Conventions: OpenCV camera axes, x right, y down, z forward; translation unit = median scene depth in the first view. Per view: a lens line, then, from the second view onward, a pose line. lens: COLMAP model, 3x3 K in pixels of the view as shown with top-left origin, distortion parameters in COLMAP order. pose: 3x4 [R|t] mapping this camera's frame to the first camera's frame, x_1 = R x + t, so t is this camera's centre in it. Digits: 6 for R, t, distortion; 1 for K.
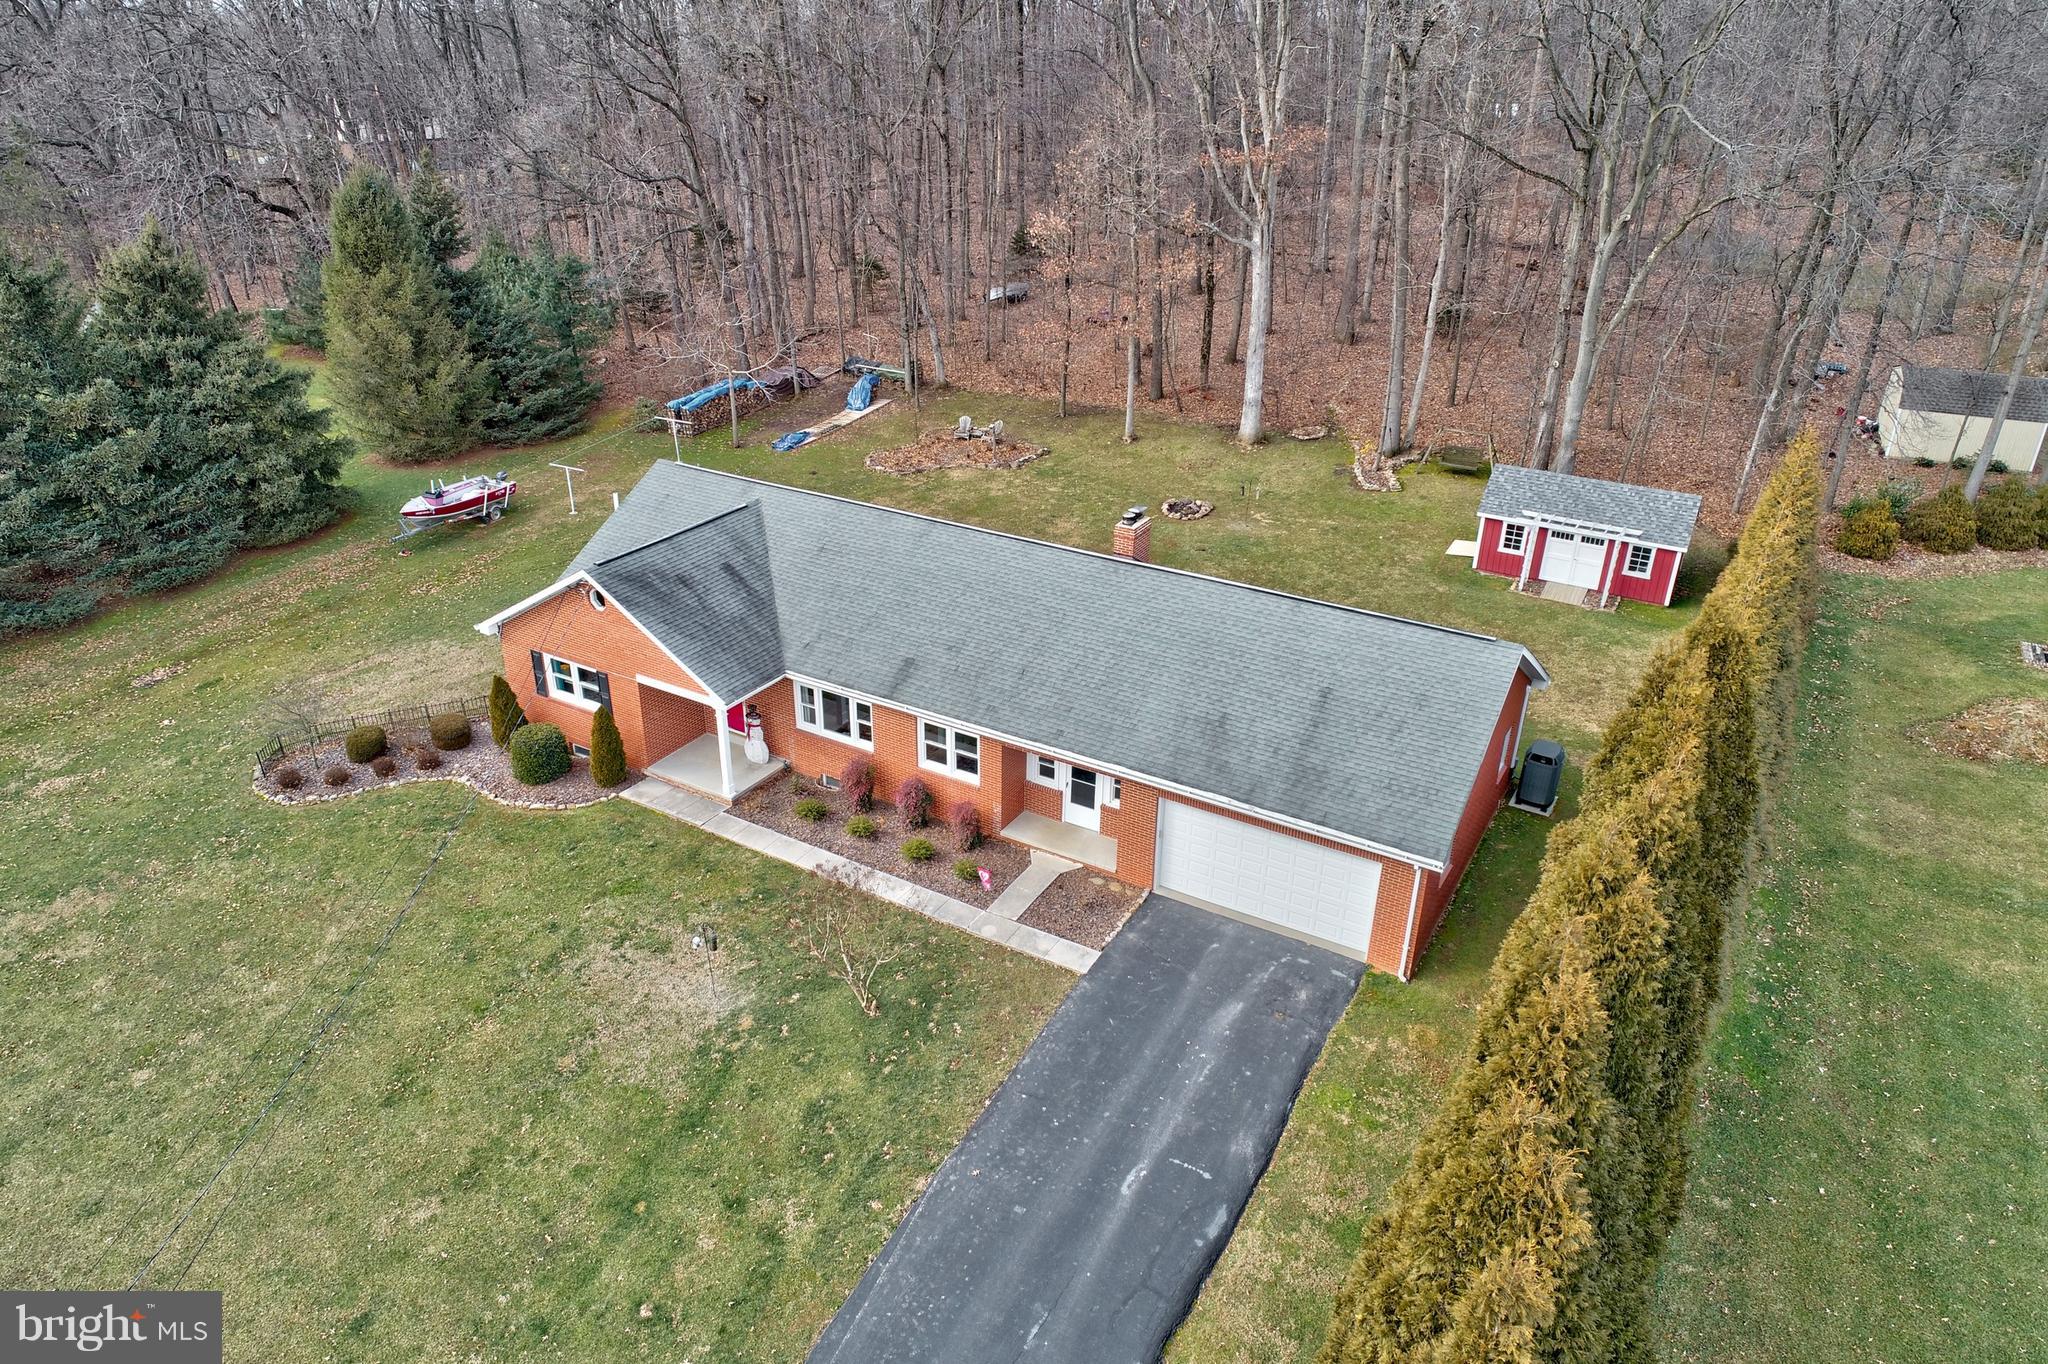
lens RADIAL K [[1475.3, 0, 1025.9], [0, 1475.3, 577.1], [0, 0, 1]] dist [-0.005650, 0.002958]
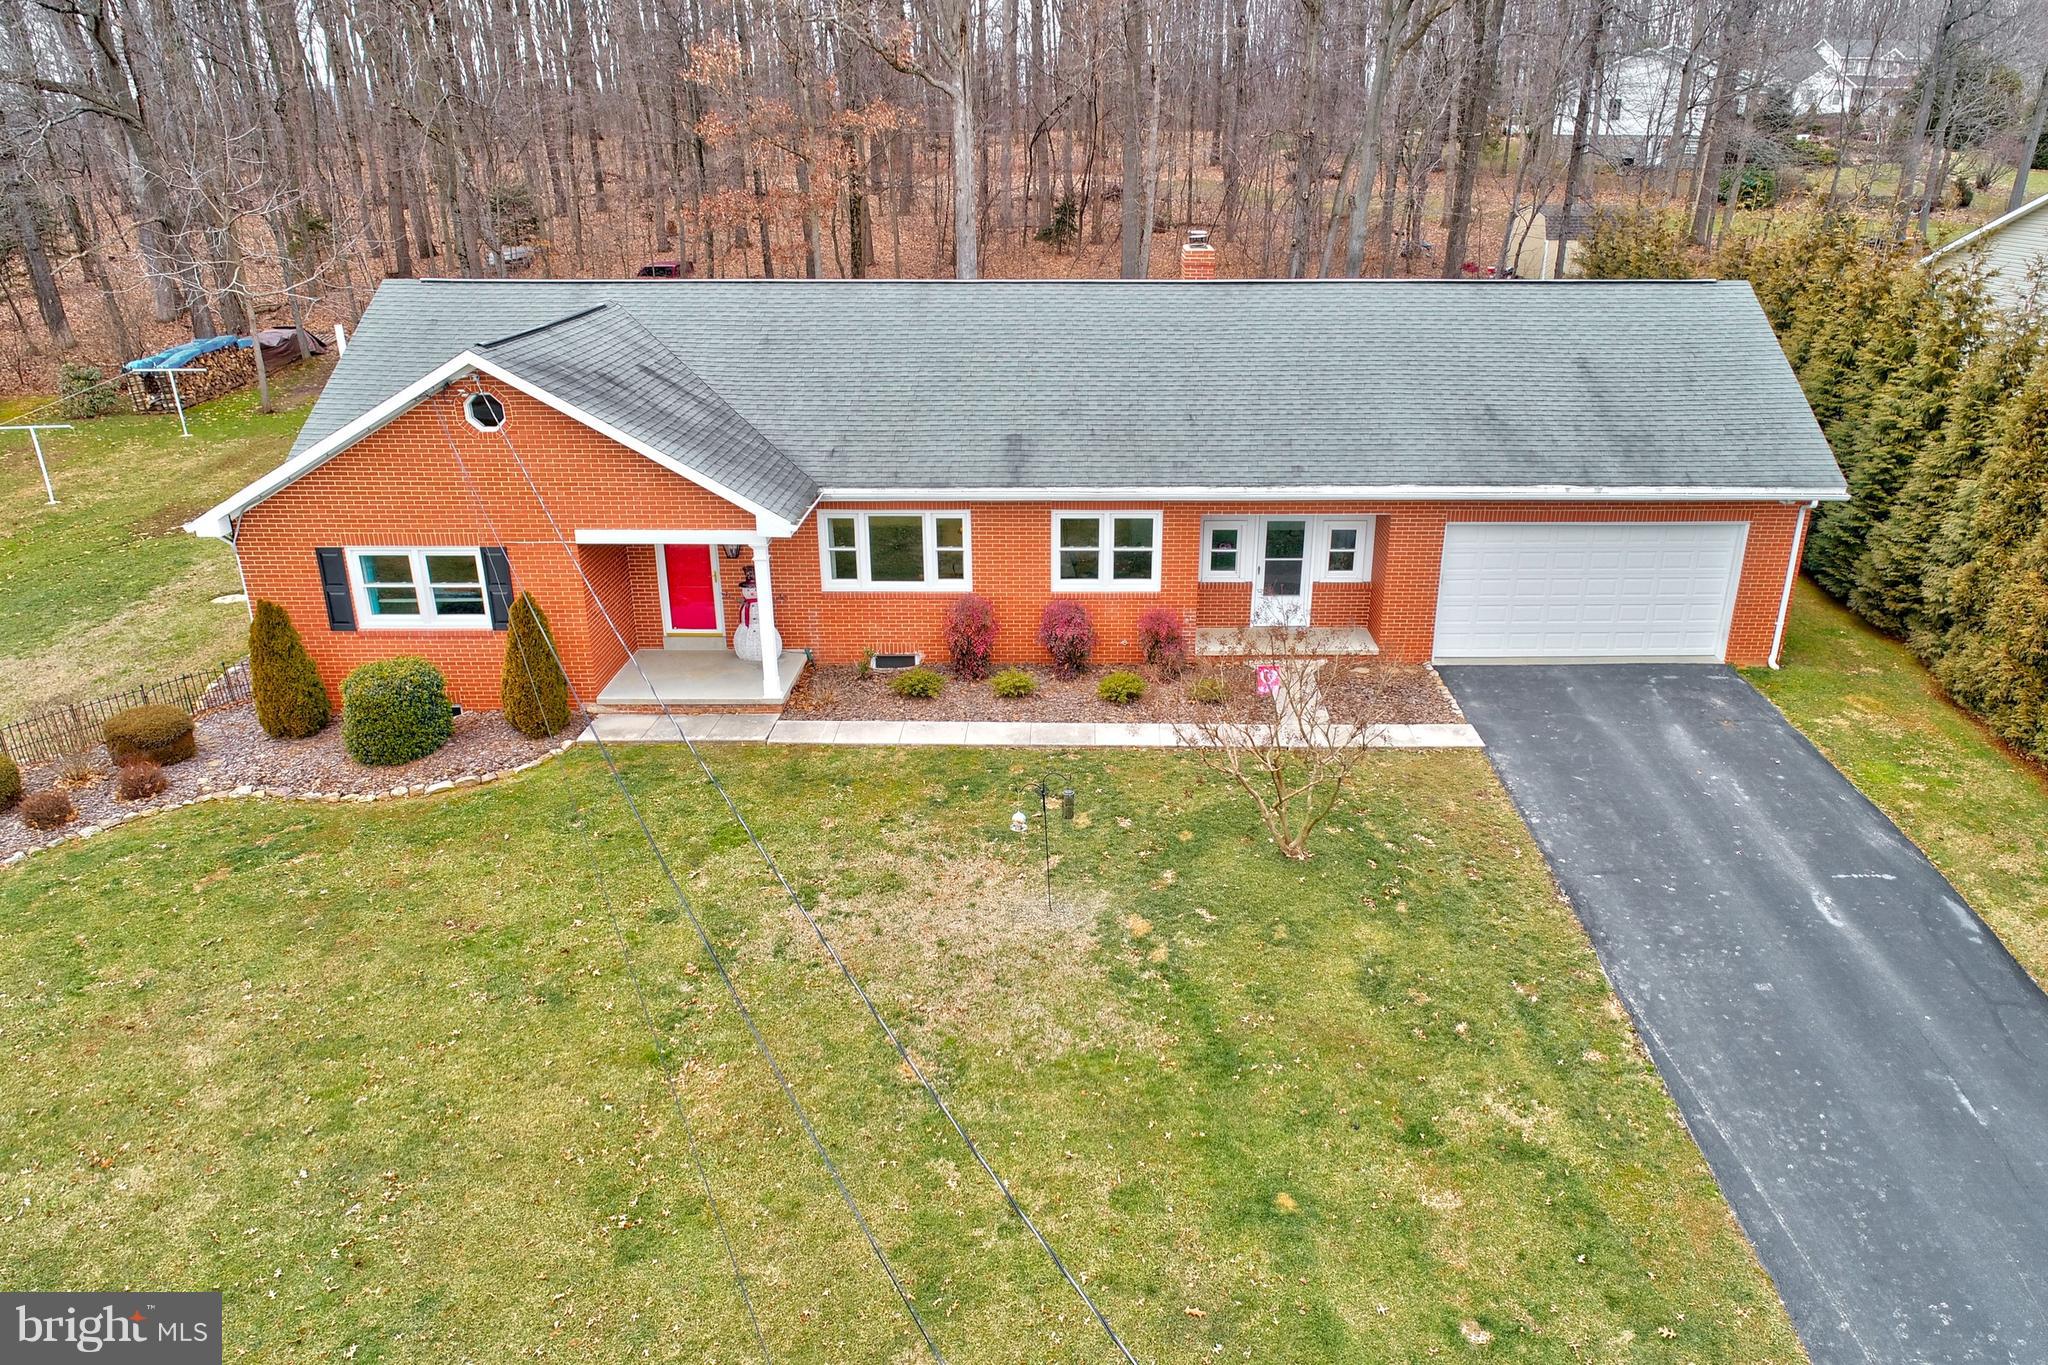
lens RADIAL K [[1473.9, 0, 1024.0], [0, 1473.9, 682.5], [0, 0, 1]] dist [-0.002350, -0.000729]
pose [[0.847390, -0.173797, 0.501722, -0.424133], [0.200950, 0.979601, -0.000062, 0.163706], [-0.491477, 0.100874, 0.865029, 0.413441]]
